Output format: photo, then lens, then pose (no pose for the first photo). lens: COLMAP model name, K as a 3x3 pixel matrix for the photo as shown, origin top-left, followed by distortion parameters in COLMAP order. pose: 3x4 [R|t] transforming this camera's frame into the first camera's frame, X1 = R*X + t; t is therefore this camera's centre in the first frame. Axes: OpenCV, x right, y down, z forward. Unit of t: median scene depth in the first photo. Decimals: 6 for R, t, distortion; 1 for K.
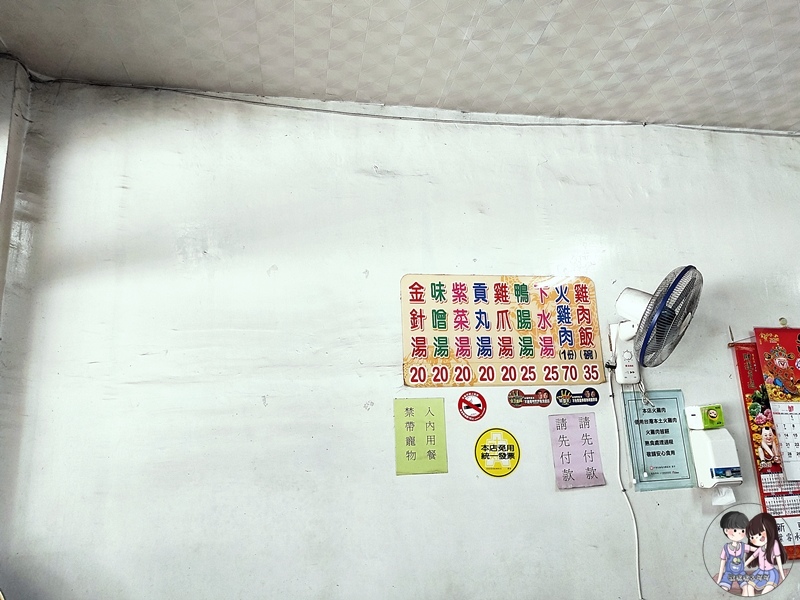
lens RADIAL K [[603.0, 0, 400.0], [0, 603.0, 300.0], [0, 0, 1]] dist [0.032297, -0.003468]
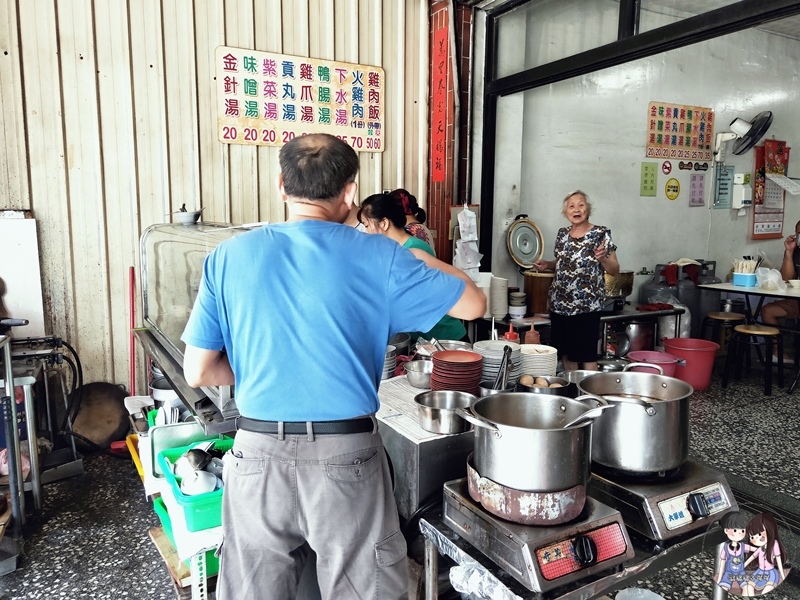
lens RADIAL K [[603.0, 0, 400.0], [0, 603.0, 300.0], [0, 0, 1]] dist [0.032297, -0.003468]
pose [[0.953899, -0.002658, 0.300117, -1.444699], [-0.103305, 0.935952, 0.336634, -0.018304], [-0.281790, -0.352118, 0.892529, -0.857184]]
